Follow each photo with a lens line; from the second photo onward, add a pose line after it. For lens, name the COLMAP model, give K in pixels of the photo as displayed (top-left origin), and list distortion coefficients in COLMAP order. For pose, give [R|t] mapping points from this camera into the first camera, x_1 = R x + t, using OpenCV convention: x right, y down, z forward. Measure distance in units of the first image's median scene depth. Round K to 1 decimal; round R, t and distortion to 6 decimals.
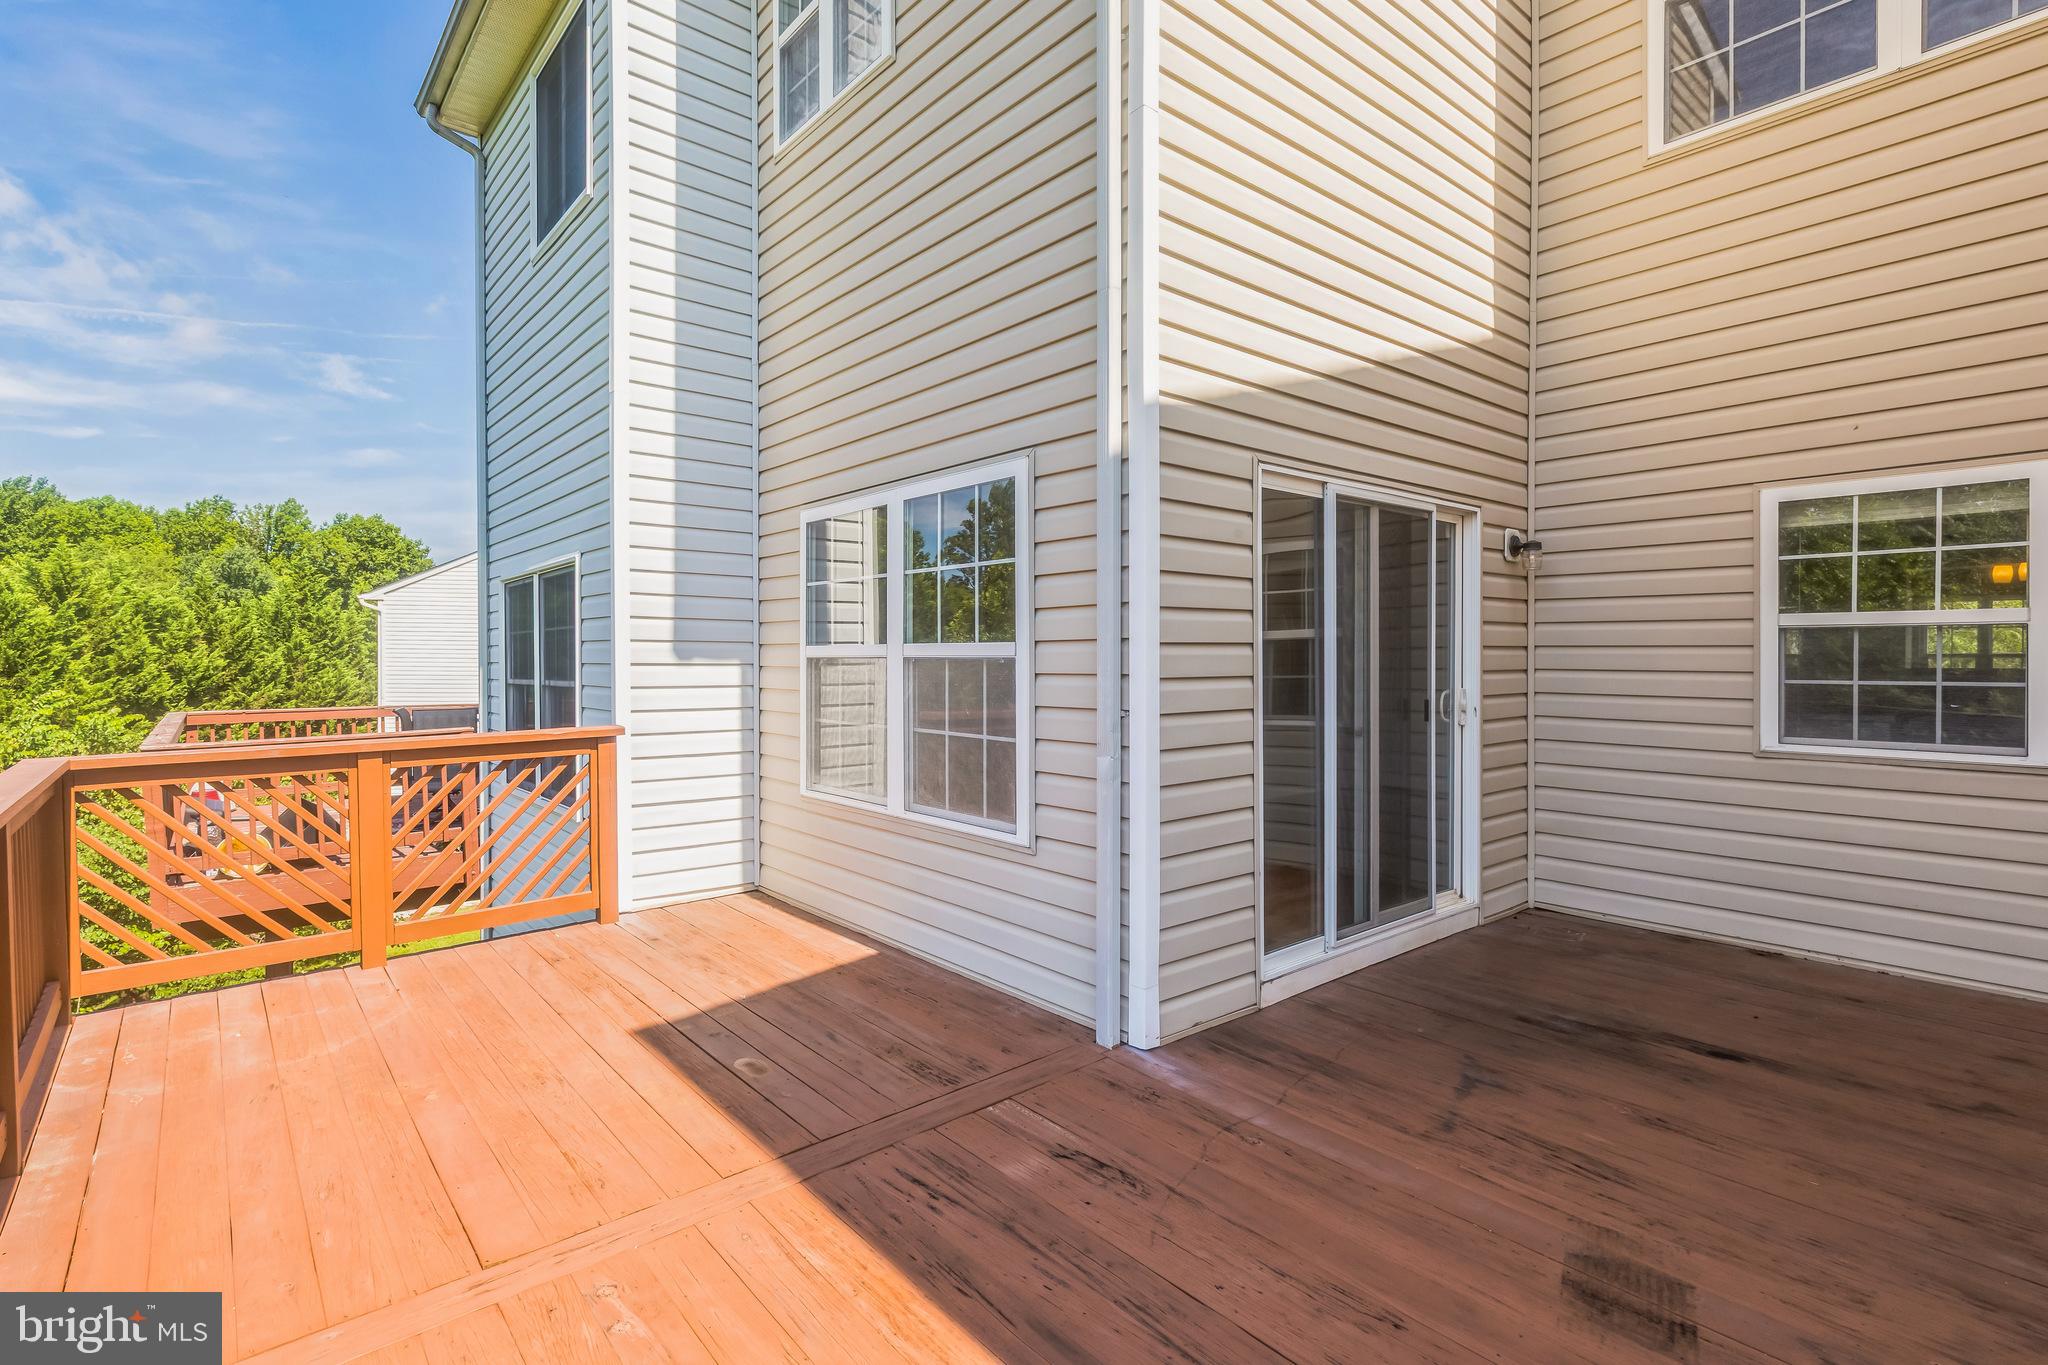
lens RADIAL K [[987.4, 0, 1022.1], [0, 987.4, 670.9], [0, 0, 1]] dist [0.005703, -0.002230]
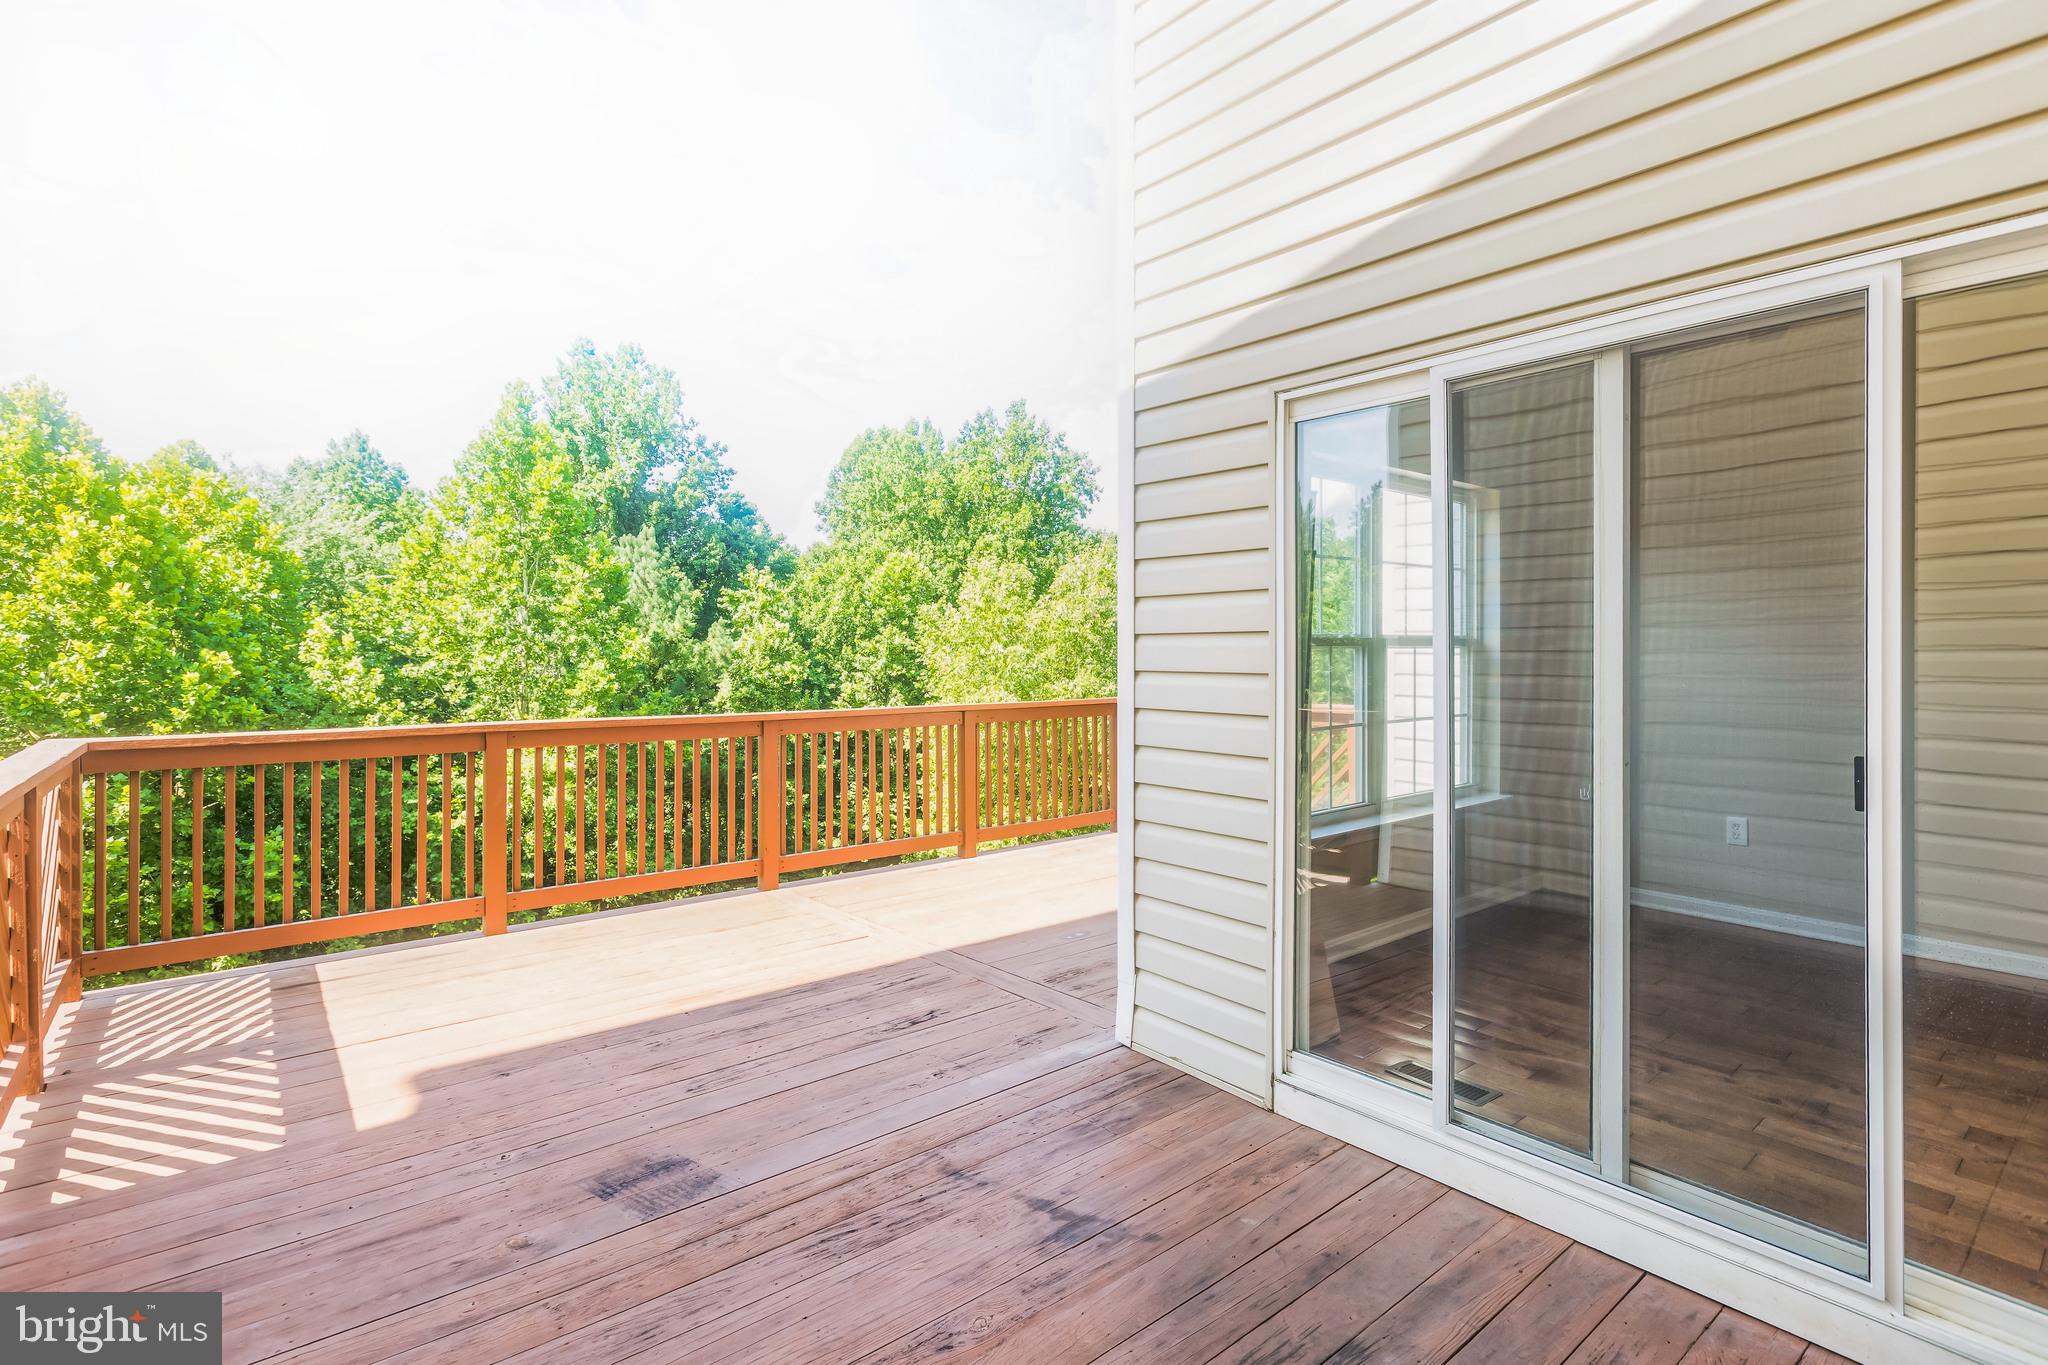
lens RADIAL K [[987.4, 0, 998.7], [0, 987.4, 645.4], [0, 0, 1]] dist [0.005703, -0.002230]
pose [[-0.027289, -0.001849, -0.999626, 1.357389], [-0.012712, 0.999918, -0.001502, -0.014694], [0.999547, 0.012666, -0.027311, 1.088165]]
